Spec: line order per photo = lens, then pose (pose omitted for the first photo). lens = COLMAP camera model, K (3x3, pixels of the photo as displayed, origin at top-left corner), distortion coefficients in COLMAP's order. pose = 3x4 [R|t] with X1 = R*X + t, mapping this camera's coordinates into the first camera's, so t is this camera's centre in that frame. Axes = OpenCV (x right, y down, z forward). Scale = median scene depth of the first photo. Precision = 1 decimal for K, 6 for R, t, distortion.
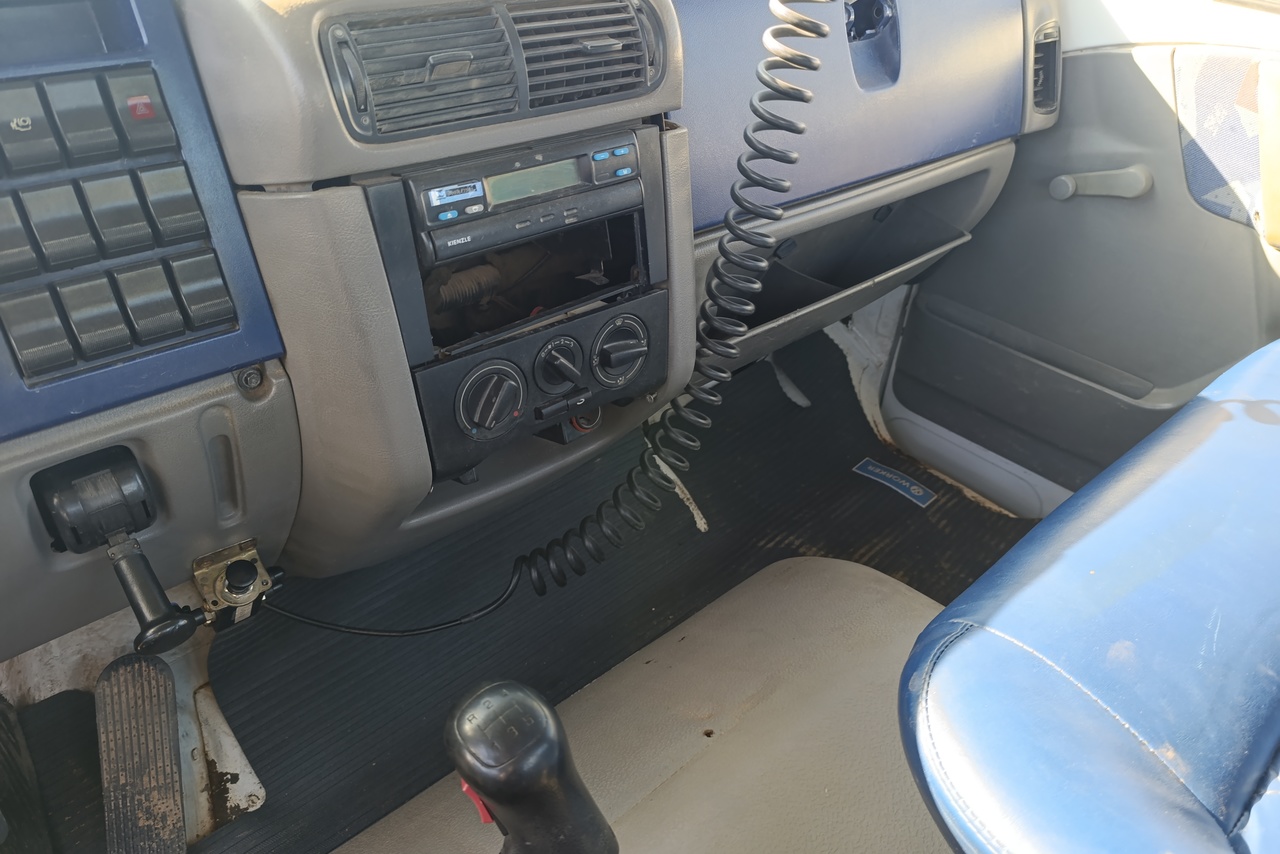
lens RADIAL K [[861.5, 0, 646.2], [0, 861.5, 427.0], [0, 0, 1]] dist [0.015128, -0.021914]
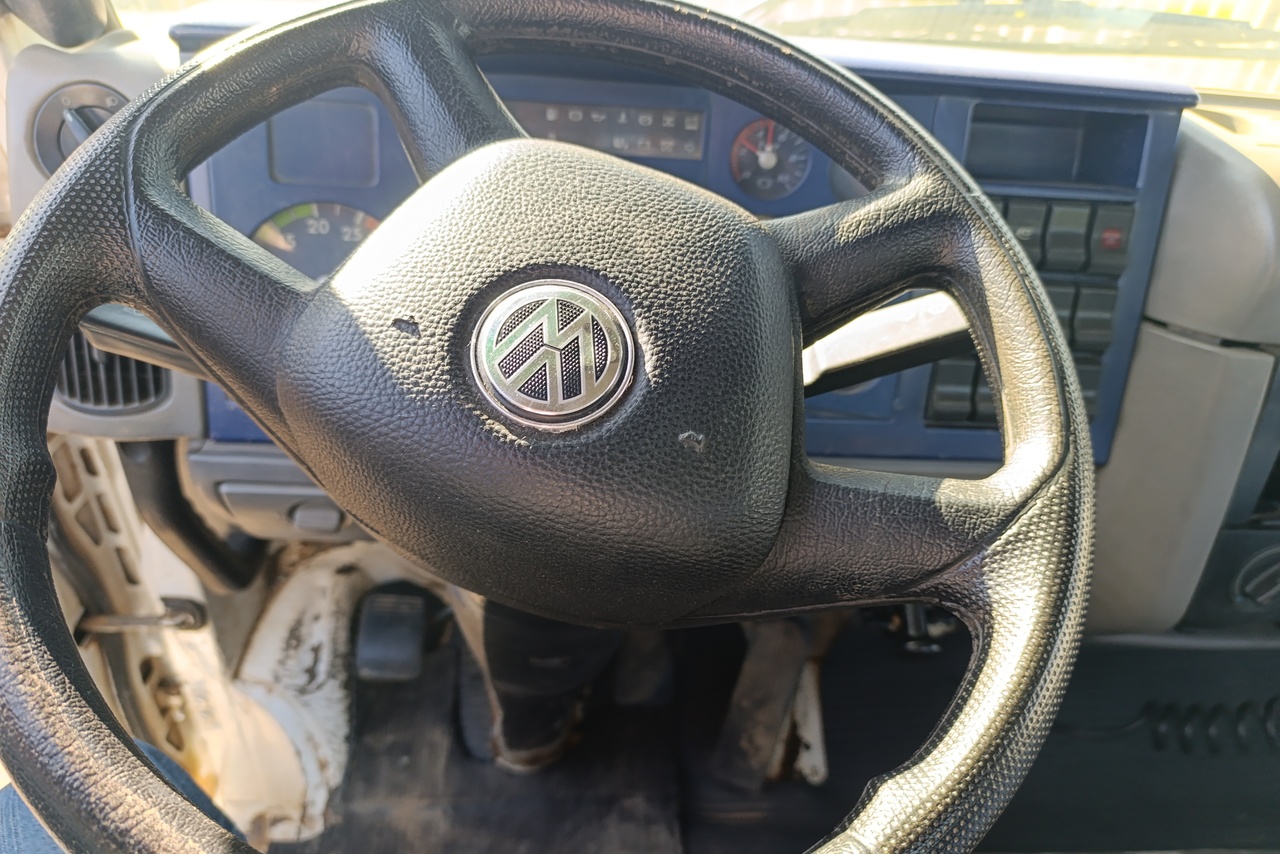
lens RADIAL K [[861.5, 0, 638.6], [0, 861.5, 431.8], [0, 0, 1]] dist [0.015128, -0.021914]
pose [[0.784624, 0.371395, -0.496418, -0.295565], [-0.379720, 0.920835, 0.088747, 0.002485], [0.490079, 0.118866, 0.863535, -0.195978]]
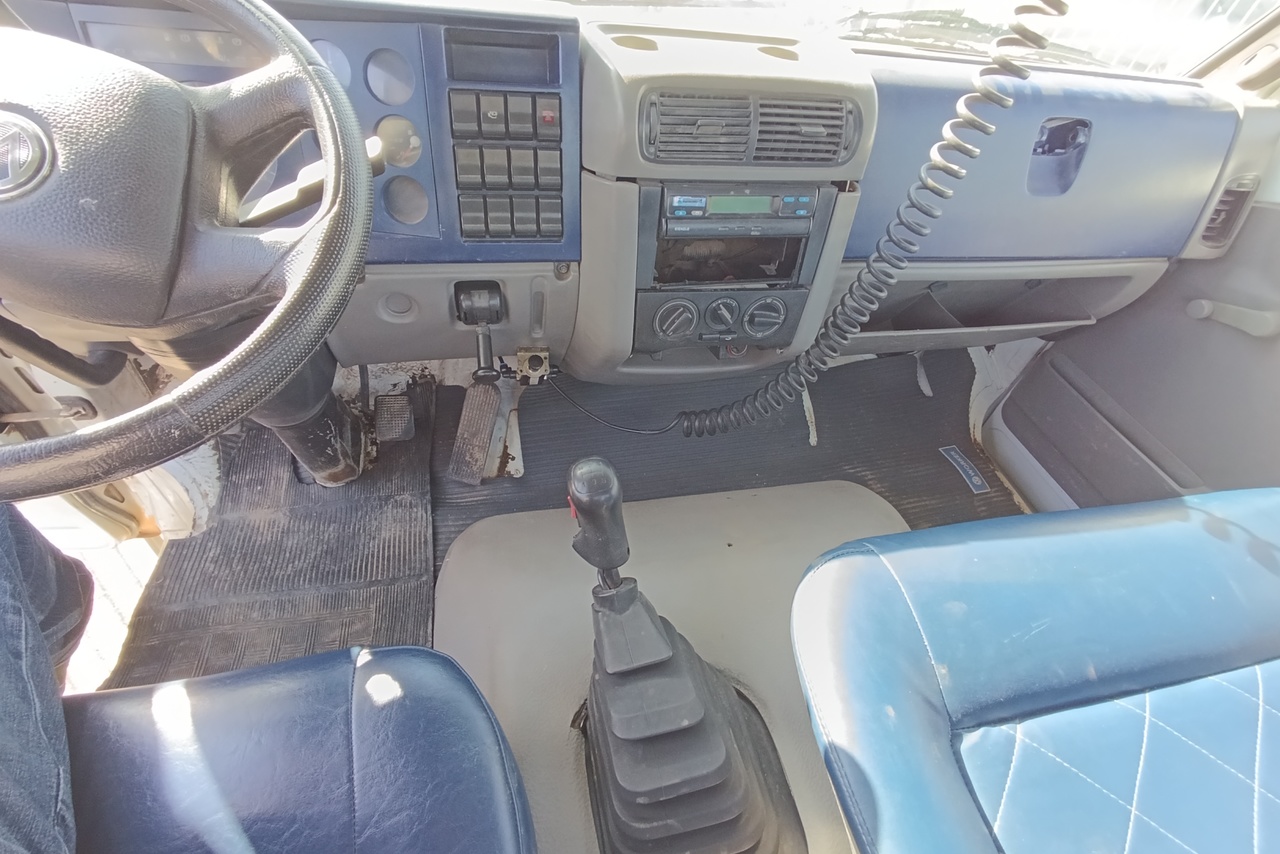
lens RADIAL K [[574.3, 0, 643.3], [0, 574.3, 417.4], [0, 0, 1]] dist [-0.005453, 0.002627]
pose [[0.865947, 0.389531, -0.313690, 0.191342], [-0.337147, 0.917926, 0.209152, -0.066101], [0.369415, -0.075355, 0.926204, -0.118383]]
